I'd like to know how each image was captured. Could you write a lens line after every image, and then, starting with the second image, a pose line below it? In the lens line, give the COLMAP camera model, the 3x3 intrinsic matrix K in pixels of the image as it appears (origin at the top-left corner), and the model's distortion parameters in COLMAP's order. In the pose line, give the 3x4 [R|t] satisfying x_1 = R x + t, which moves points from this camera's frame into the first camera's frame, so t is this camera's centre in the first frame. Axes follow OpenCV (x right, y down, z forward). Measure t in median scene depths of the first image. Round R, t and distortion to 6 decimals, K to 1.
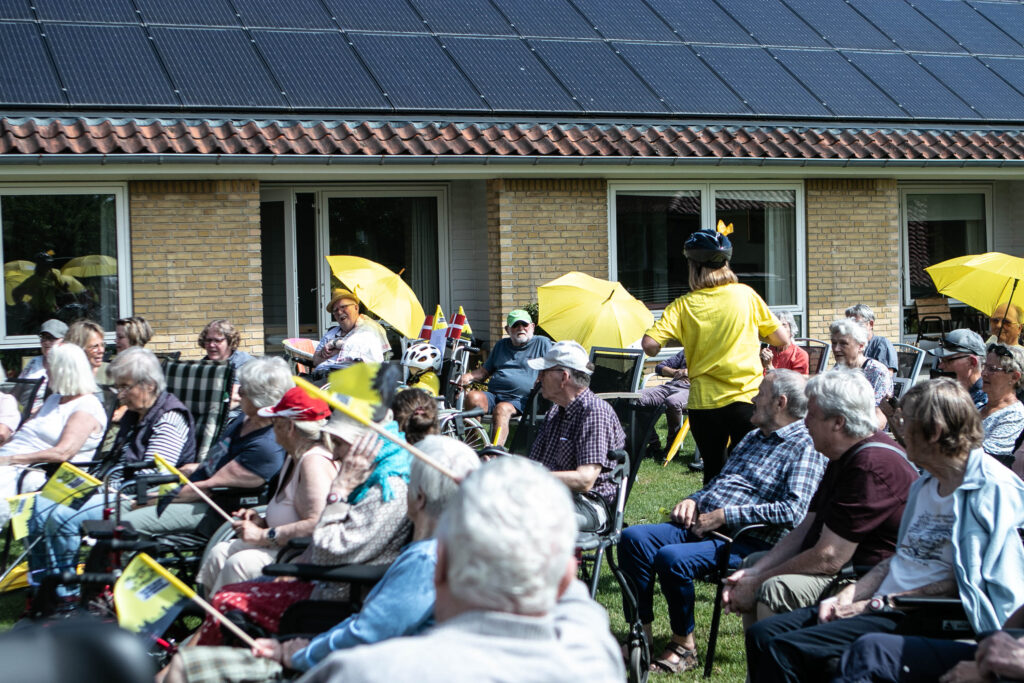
lens RADIAL K [[1728.1, 0, 506.0], [0, 1728.1, 338.7], [0, 0, 1]] dist [-0.041482, 0.000000]
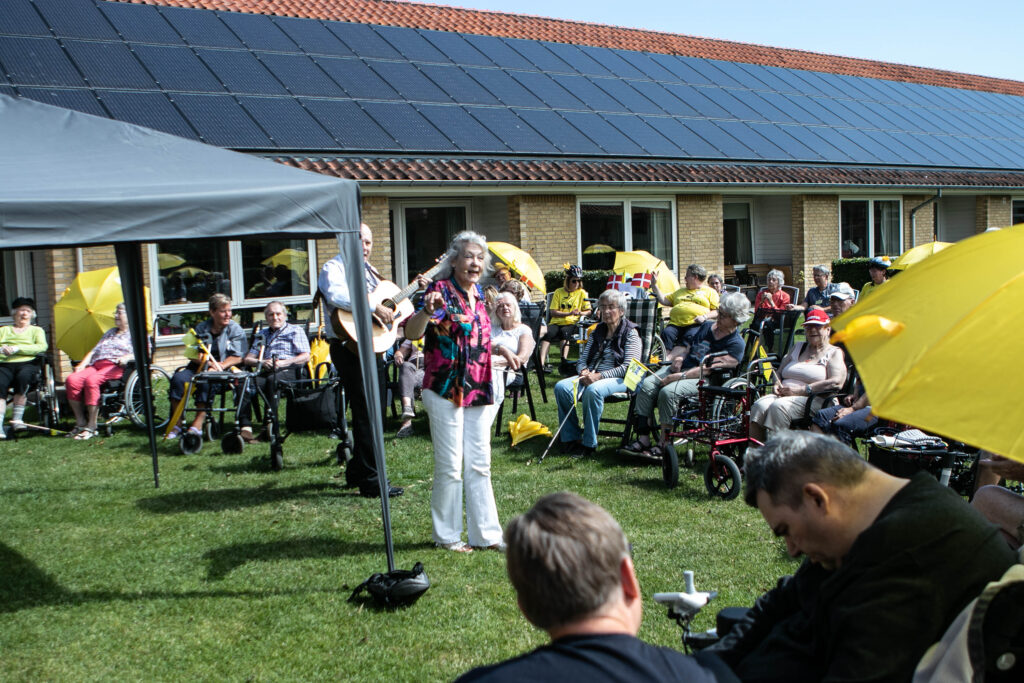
lens RADIAL K [[1141.5, 0, 519.3], [0, 1141.5, 350.3], [0, 0, 1]] dist [-0.065714, 0.000000]
pose [[0.973250, -0.035507, 0.226990, -0.272762], [0.025488, 0.998574, 0.046918, 0.002801], [-0.228332, -0.039877, 0.972766, -0.047404]]
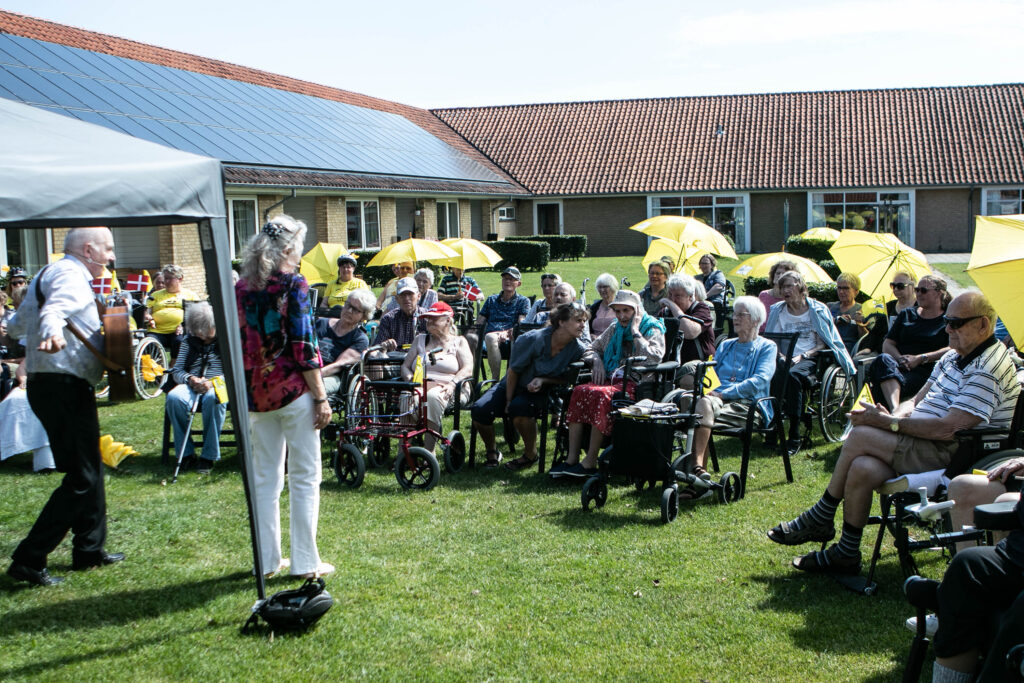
lens RADIAL K [[1227.1, 0, 516.1], [0, 1227.1, 331.8], [0, 0, 1]] dist [-0.067668, 0.000000]
pose [[0.650641, -0.068535, 0.756286, -0.429537], [0.051301, 0.997611, 0.046270, 0.001539], [-0.757651, 0.008693, 0.652603, 0.022899]]
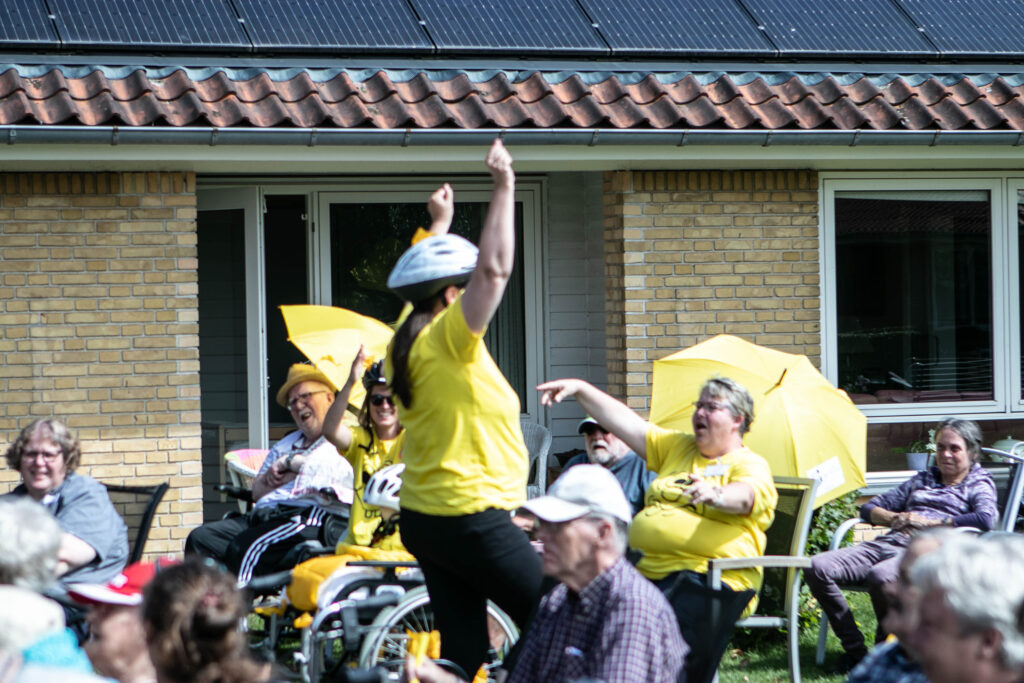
lens RADIAL K [[2932.4, 0, 511.2], [0, 2932.4, 347.6], [0, 0, 1]] dist [0.184748, 0.000000]
pose [[0.996571, 0.004421, -0.082629, 0.042807], [-0.007074, 0.999468, -0.031845, -0.003466], [0.082444, 0.032320, 0.996071, 0.039610]]
